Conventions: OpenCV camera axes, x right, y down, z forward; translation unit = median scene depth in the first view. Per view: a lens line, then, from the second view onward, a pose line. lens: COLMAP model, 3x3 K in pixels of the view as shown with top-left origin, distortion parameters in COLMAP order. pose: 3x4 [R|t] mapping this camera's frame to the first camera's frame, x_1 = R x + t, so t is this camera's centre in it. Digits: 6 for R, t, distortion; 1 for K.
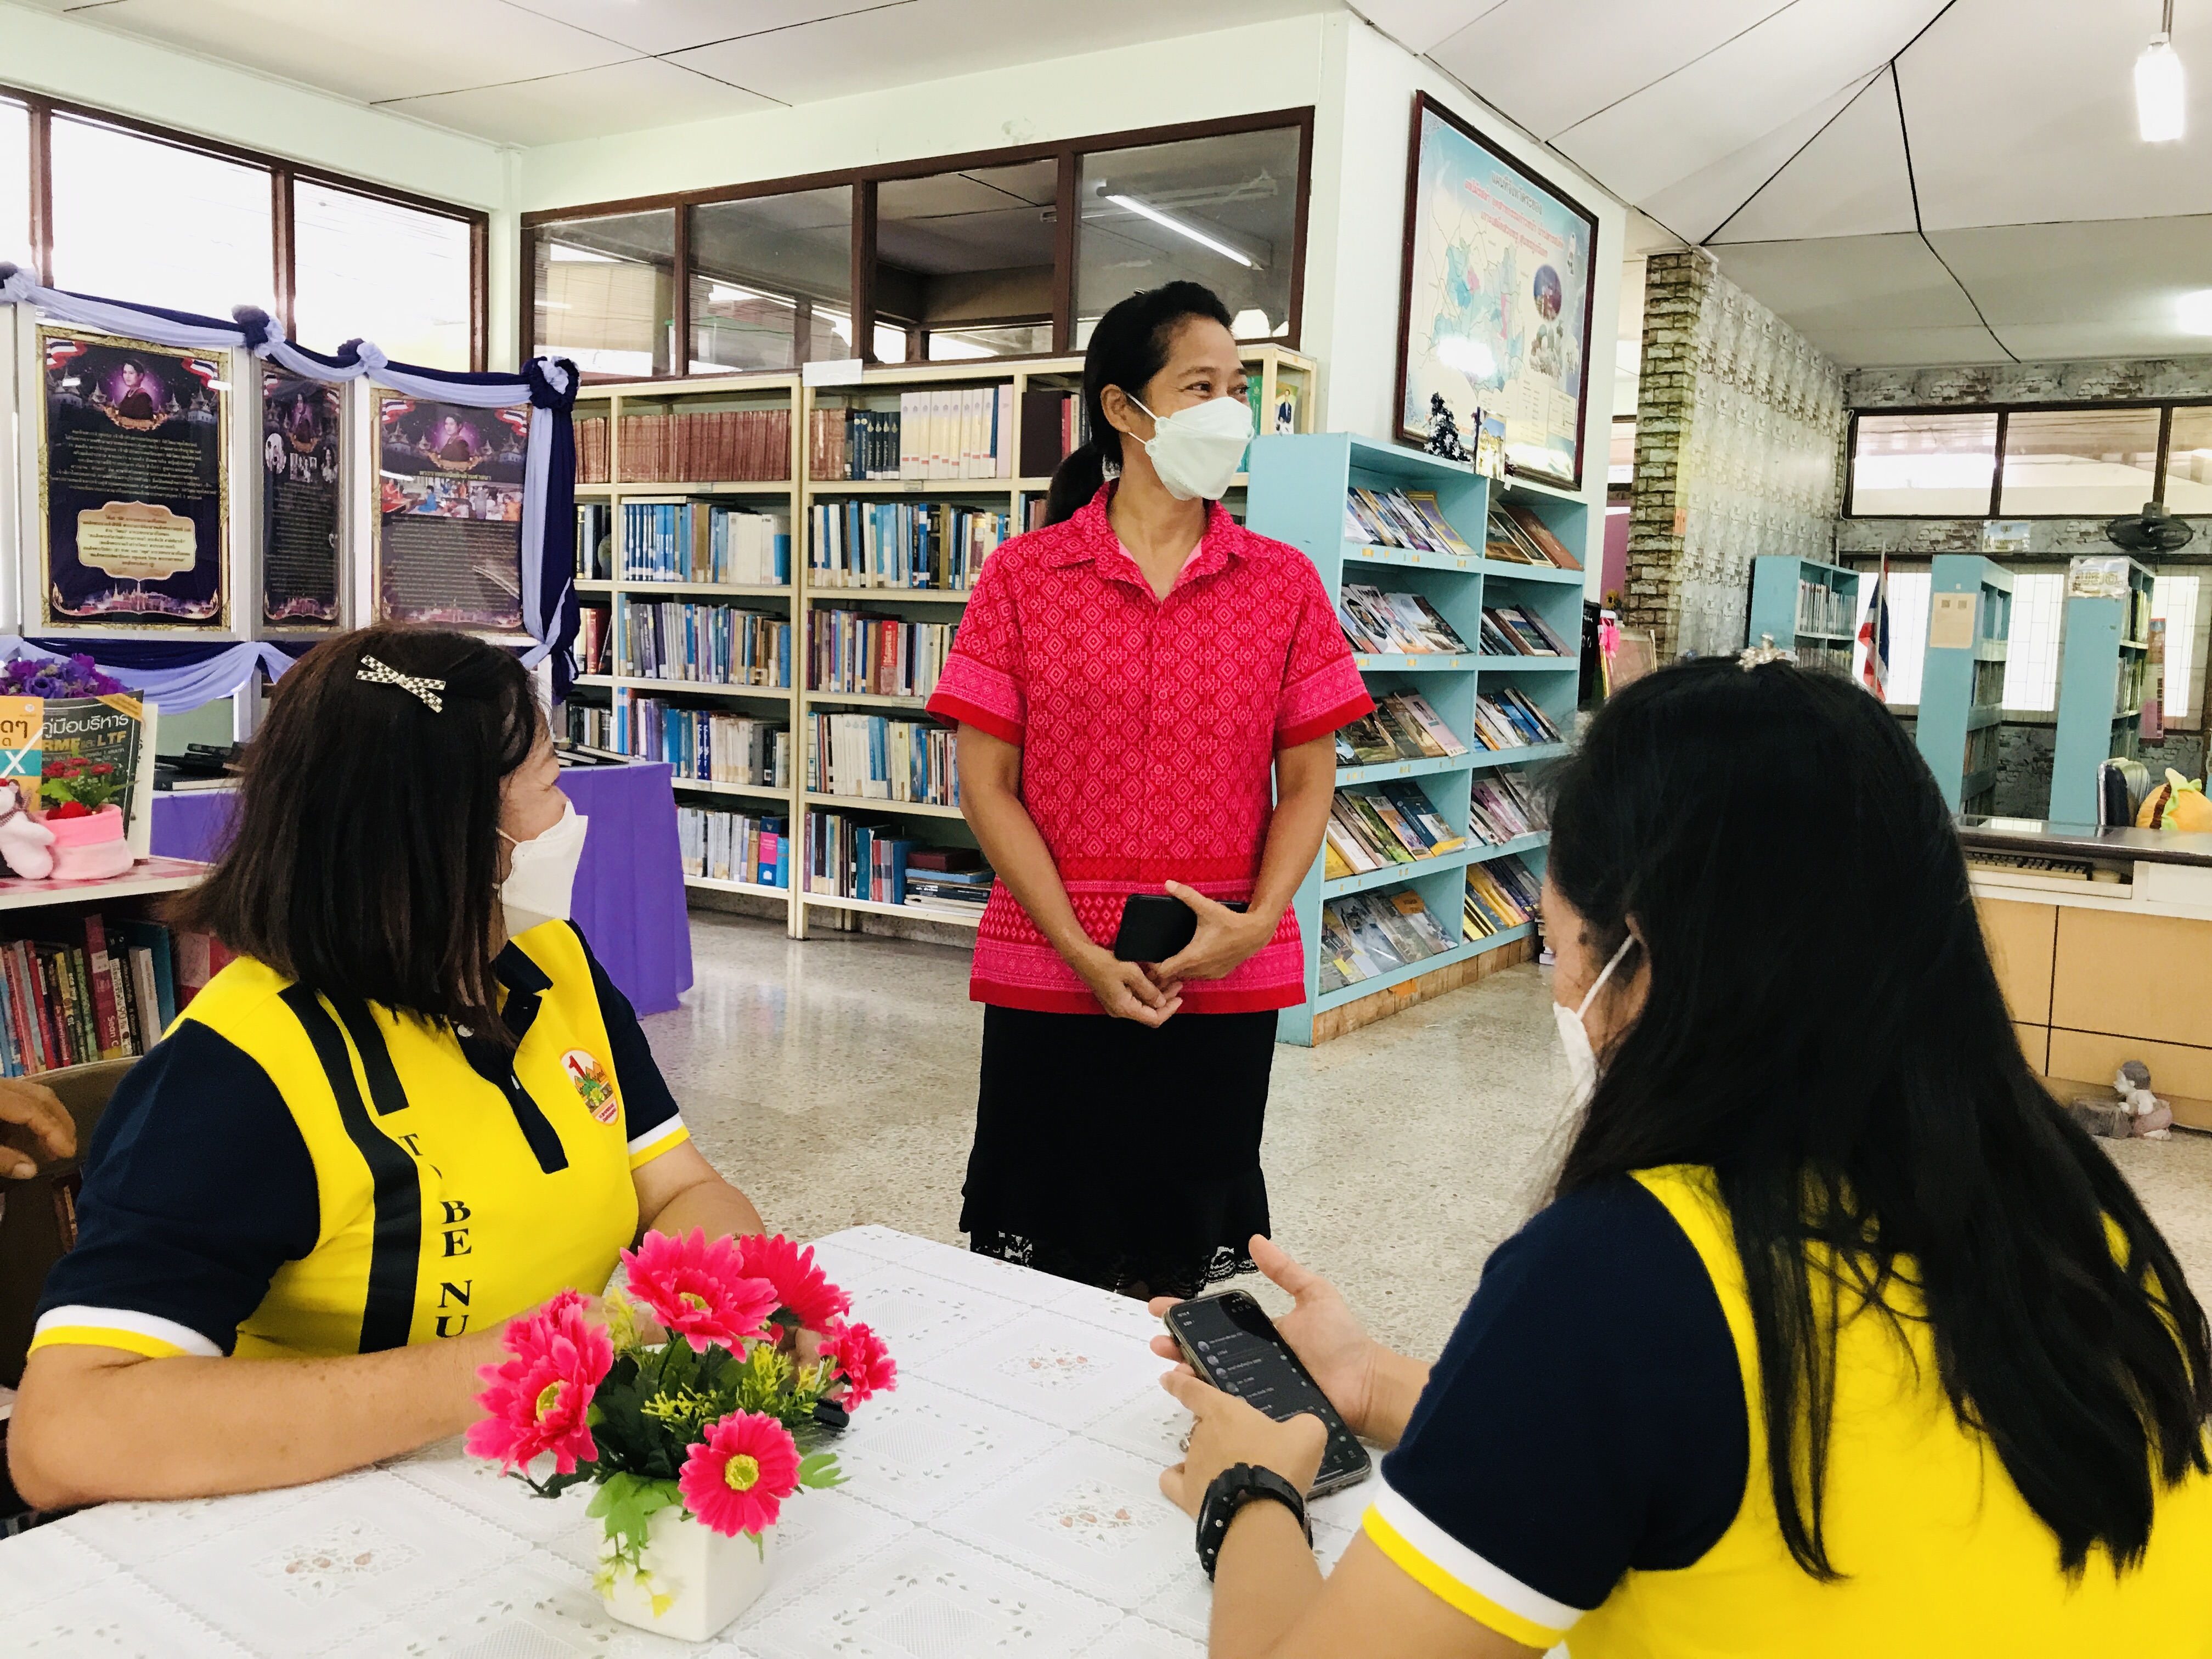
lens RADIAL K [[1837.5, 0, 1094.6], [0, 1837.5, 814.6], [0, 0, 1]] dist [0.018274, -0.000774]
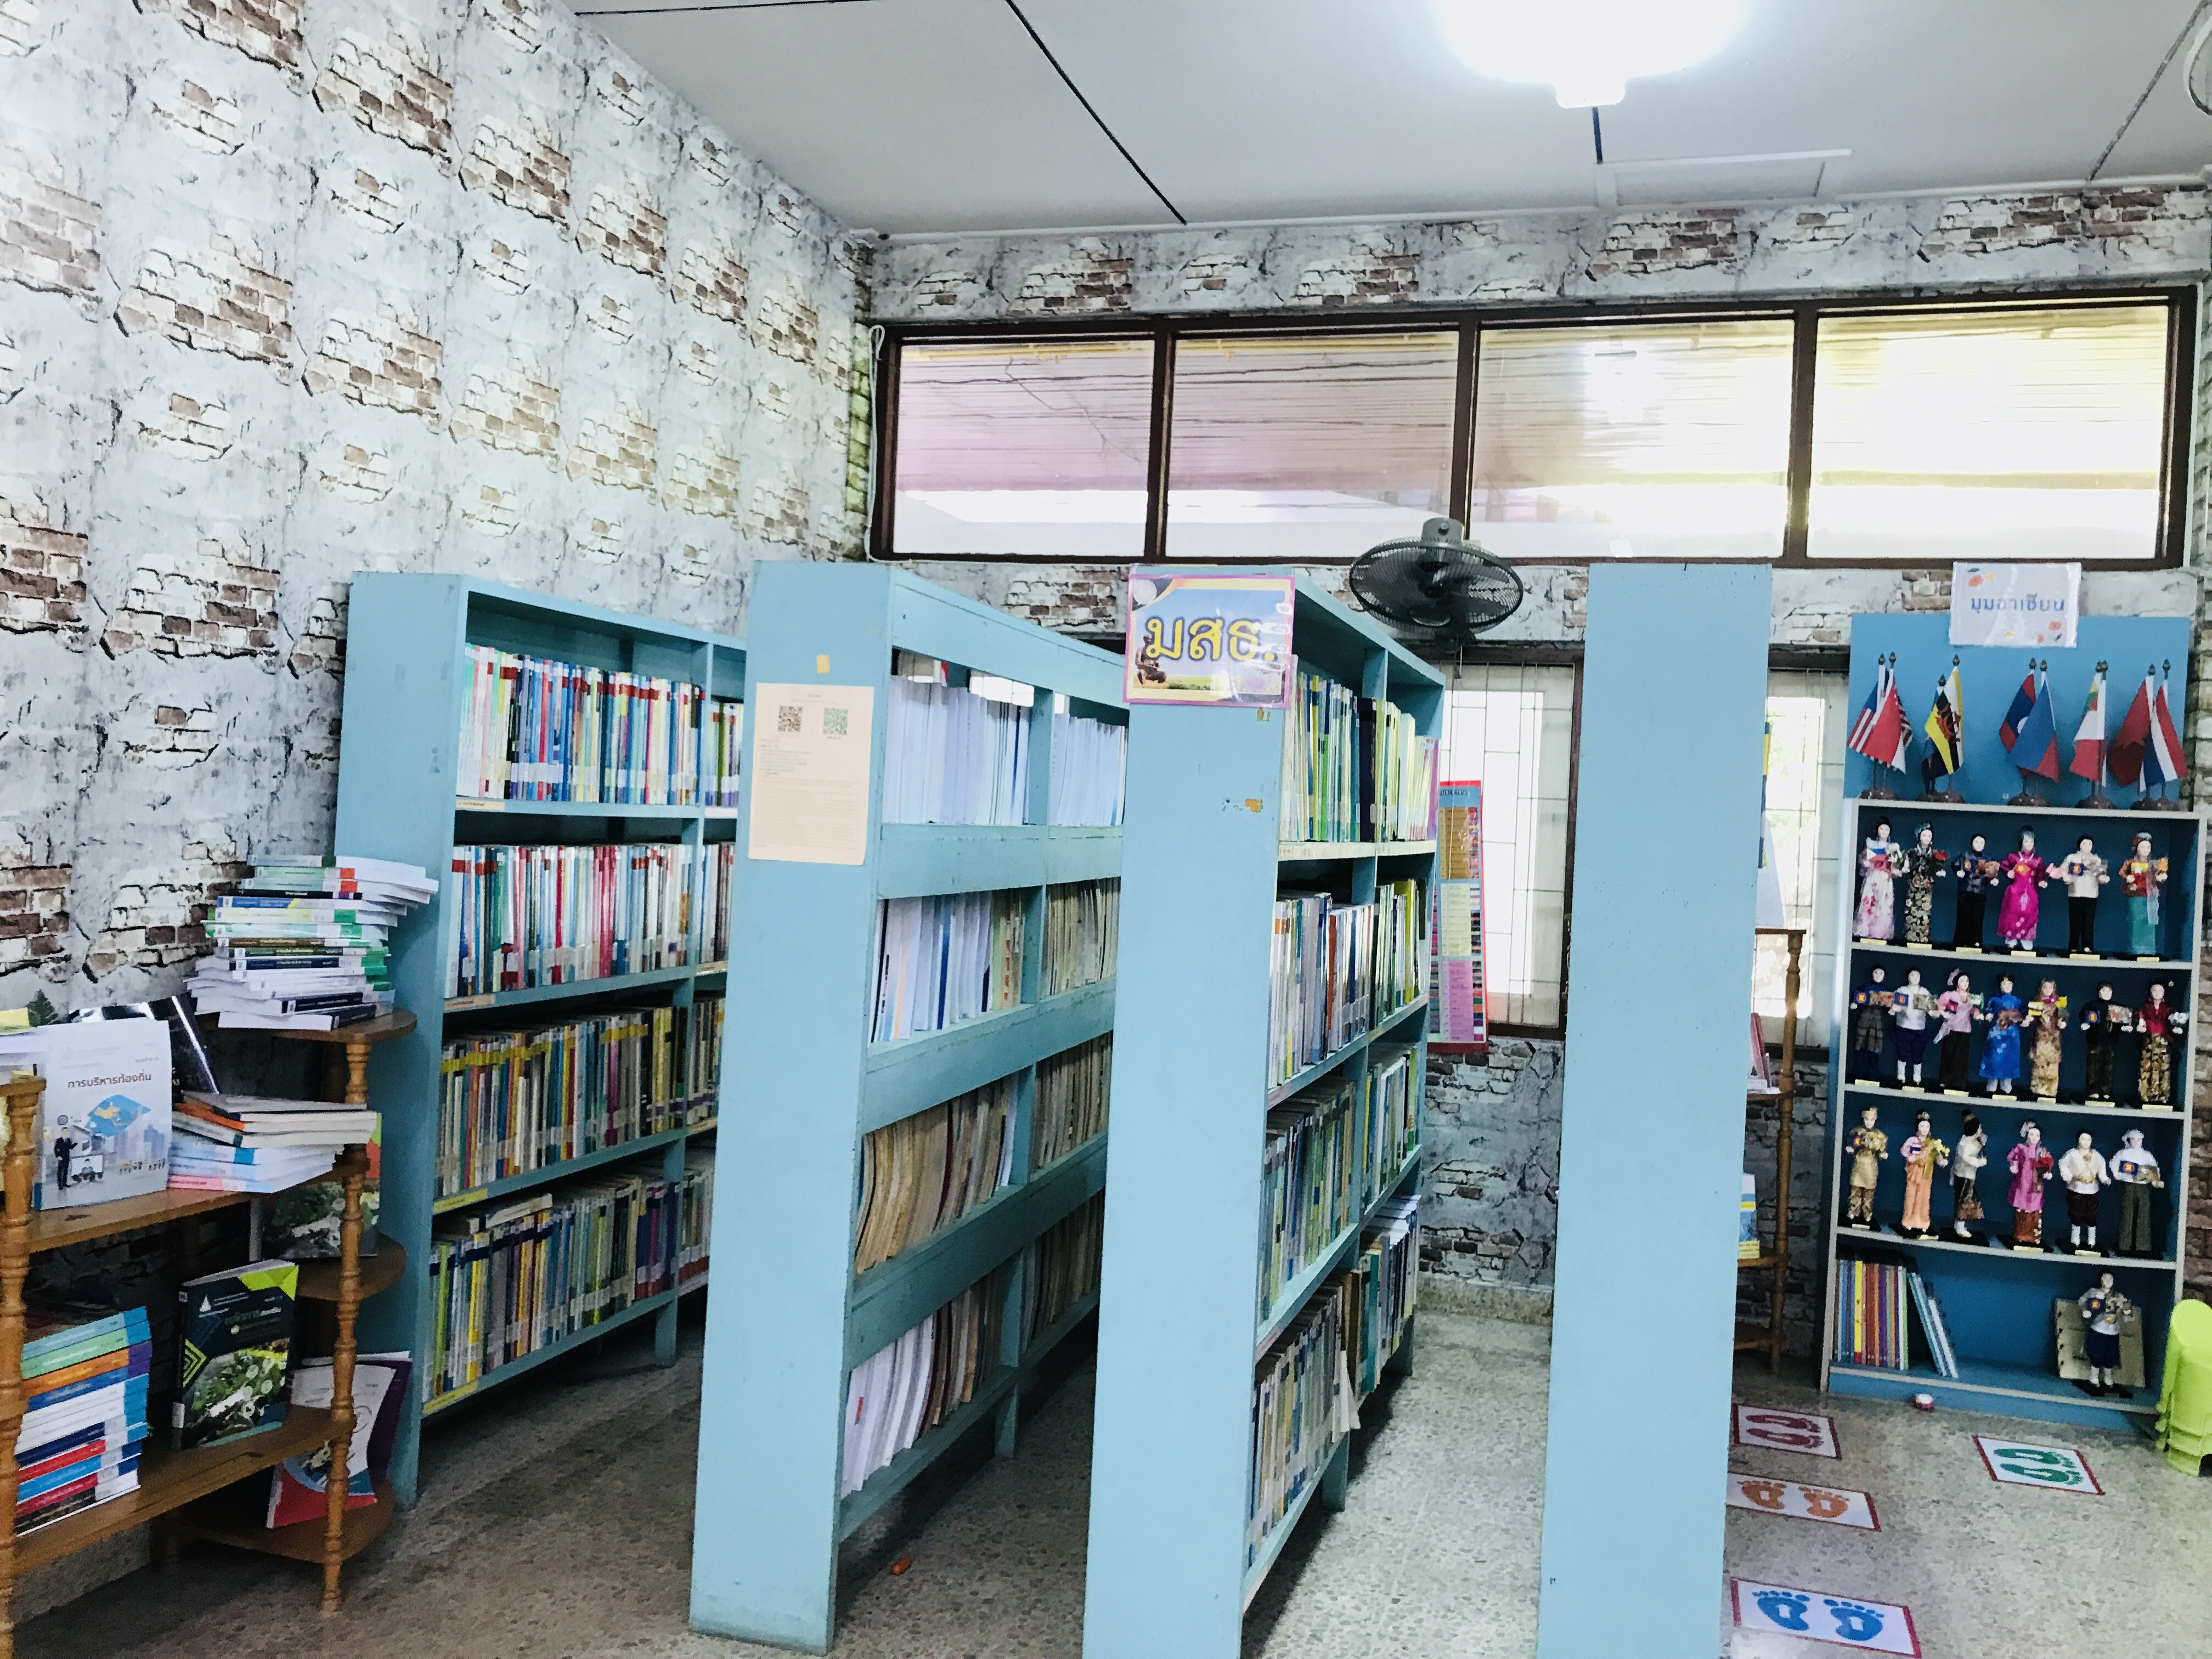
lens RADIAL K [[1837.5, 0, 1113.4], [0, 1837.5, 820.7], [0, 0, 1]] dist [0.018274, -0.000774]
pose [[0.960918, 0.010507, 0.276634, 0.362882], [0.011982, 0.996765, -0.079479, -0.061029], [-0.276574, 0.079688, 0.957683, 0.585444]]
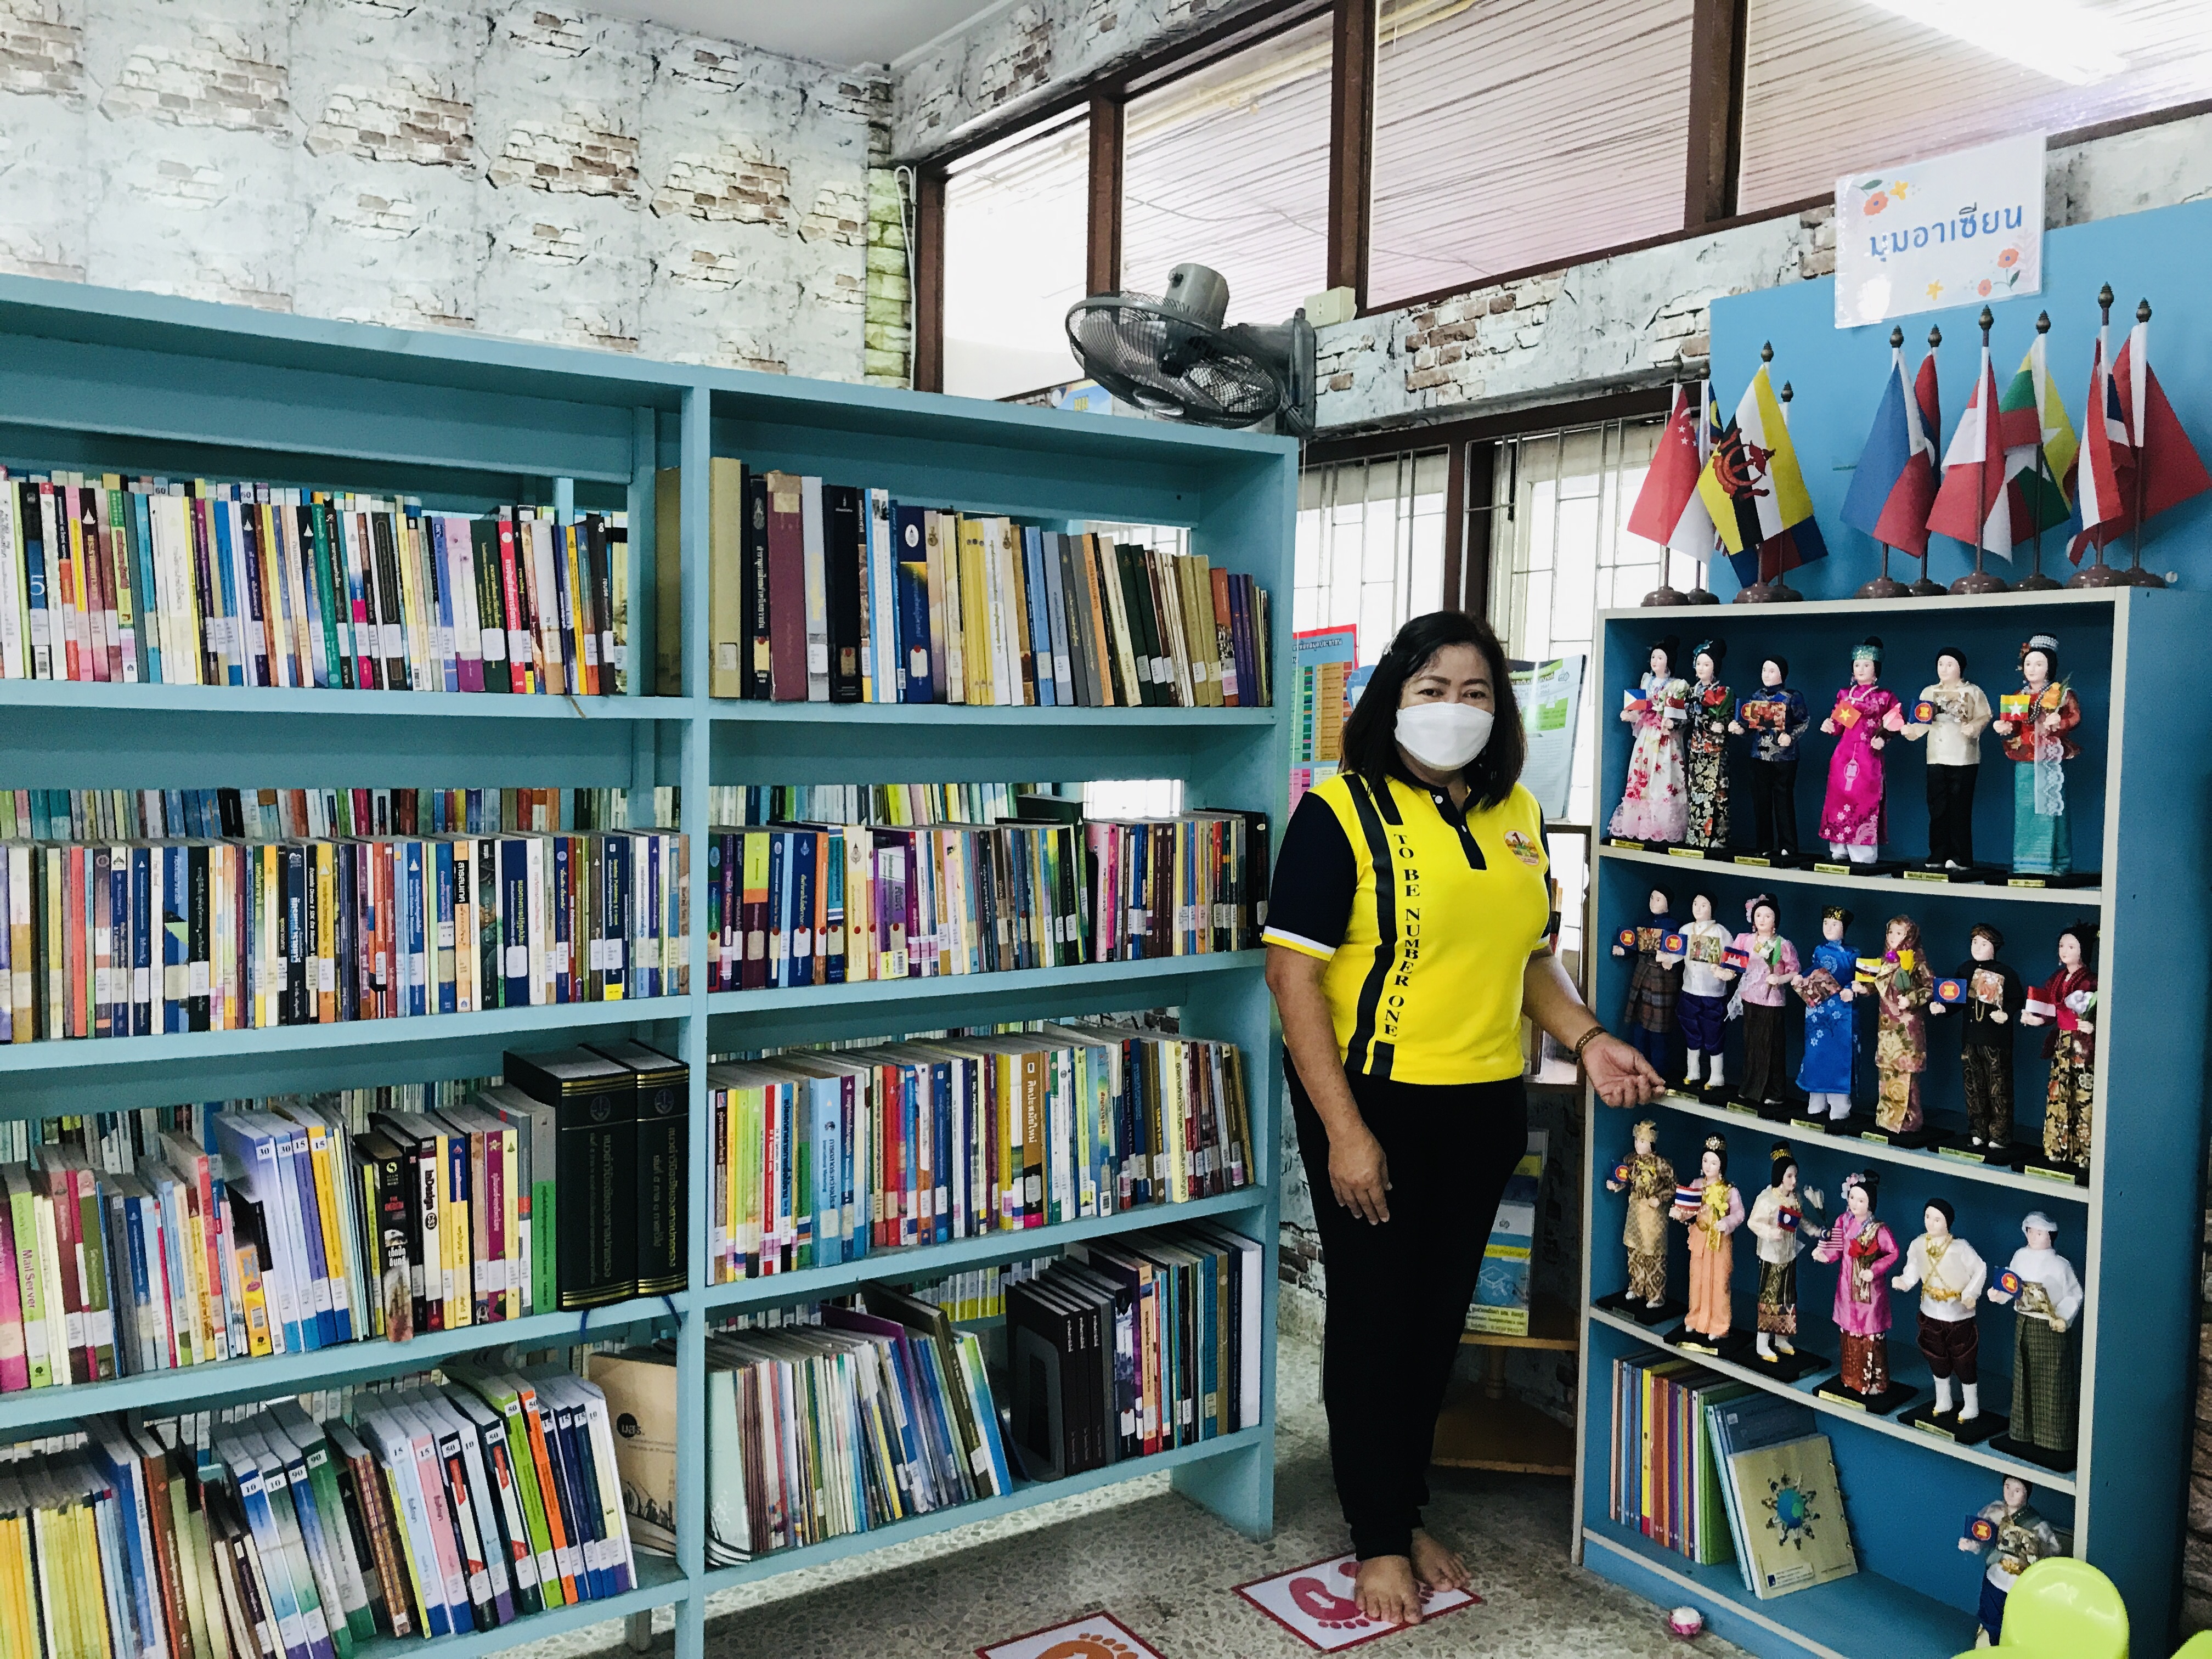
lens RADIAL K [[1837.5, 0, 1117.1], [0, 1837.5, 824.1], [0, 0, 1]] dist [0.018274, -0.000774]
pose [[0.919447, 0.012529, -0.393015, 0.665501], [-0.031130, 0.998674, -0.040991, -0.055492], [0.391980, 0.049923, 0.918618, 0.678621]]
